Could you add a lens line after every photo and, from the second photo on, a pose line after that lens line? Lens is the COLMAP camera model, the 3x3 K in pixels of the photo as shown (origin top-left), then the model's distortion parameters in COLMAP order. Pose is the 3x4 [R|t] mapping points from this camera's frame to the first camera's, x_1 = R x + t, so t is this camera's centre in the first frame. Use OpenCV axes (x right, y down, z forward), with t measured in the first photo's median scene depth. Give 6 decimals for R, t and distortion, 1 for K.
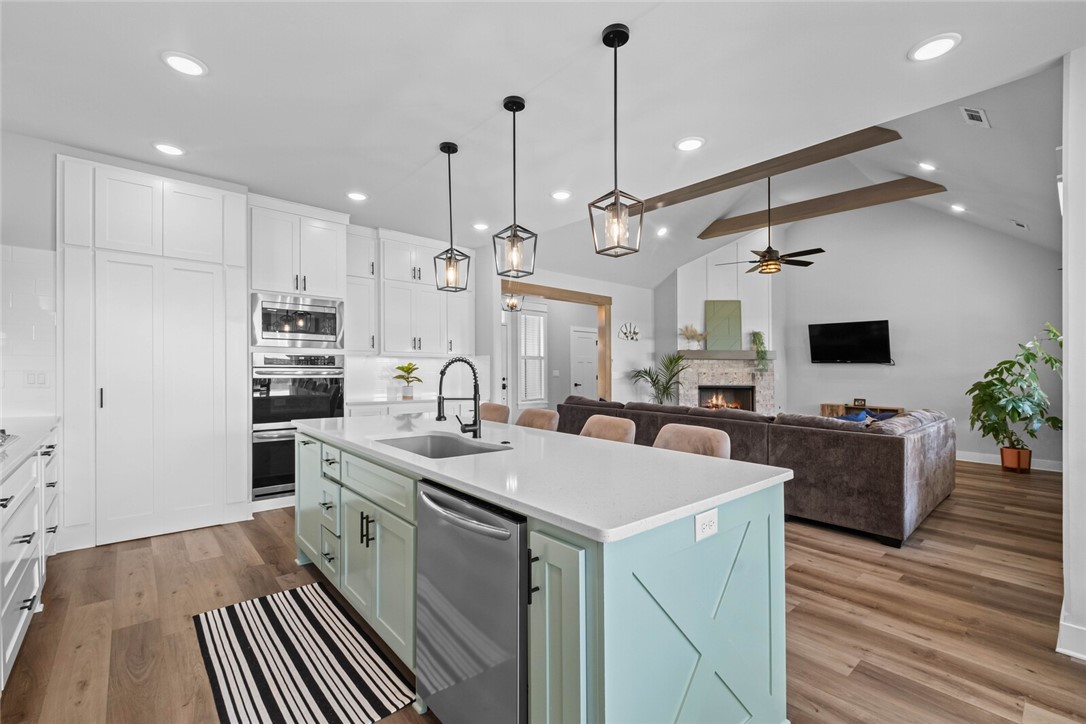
lens RADIAL K [[471.4, 0, 532.0], [0, 471.4, 355.6], [0, 0, 1]] dist [0.005092, -0.003981]
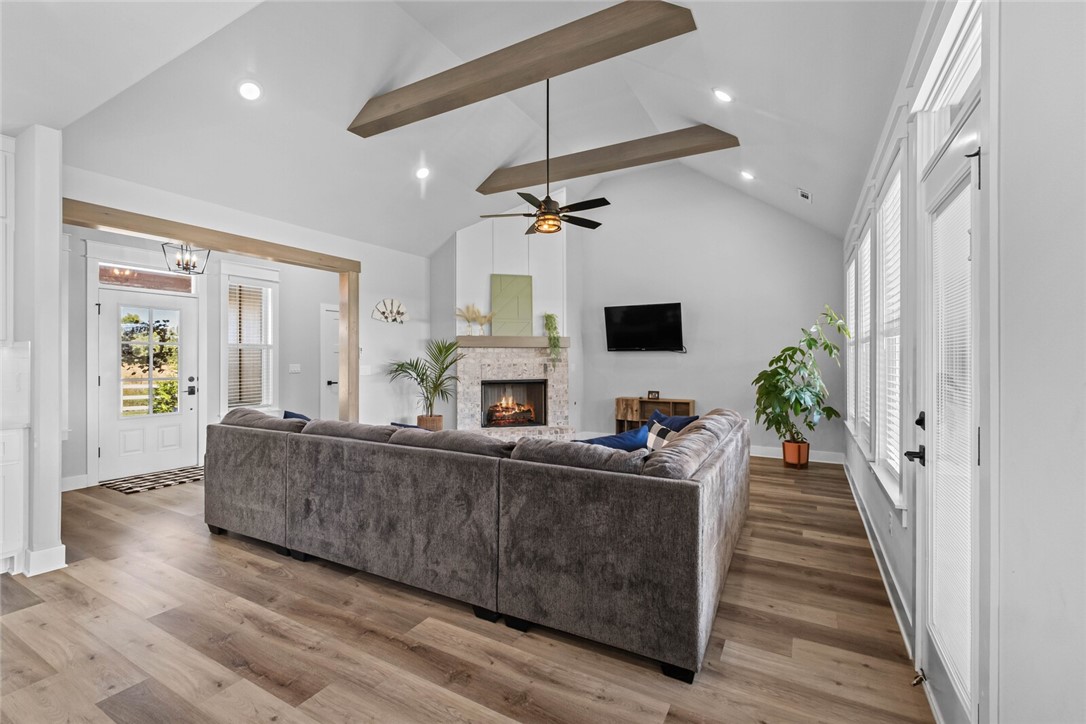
lens RADIAL K [[471.4, 0, 535.2], [0, 471.4, 356.2], [0, 0, 1]] dist [0.005092, -0.003981]
pose [[0.941841, -0.011150, 0.335874, 0.228648], [0.003191, 0.999701, 0.024240, 0.004556], [-0.336044, -0.021758, 0.941595, 0.294972]]
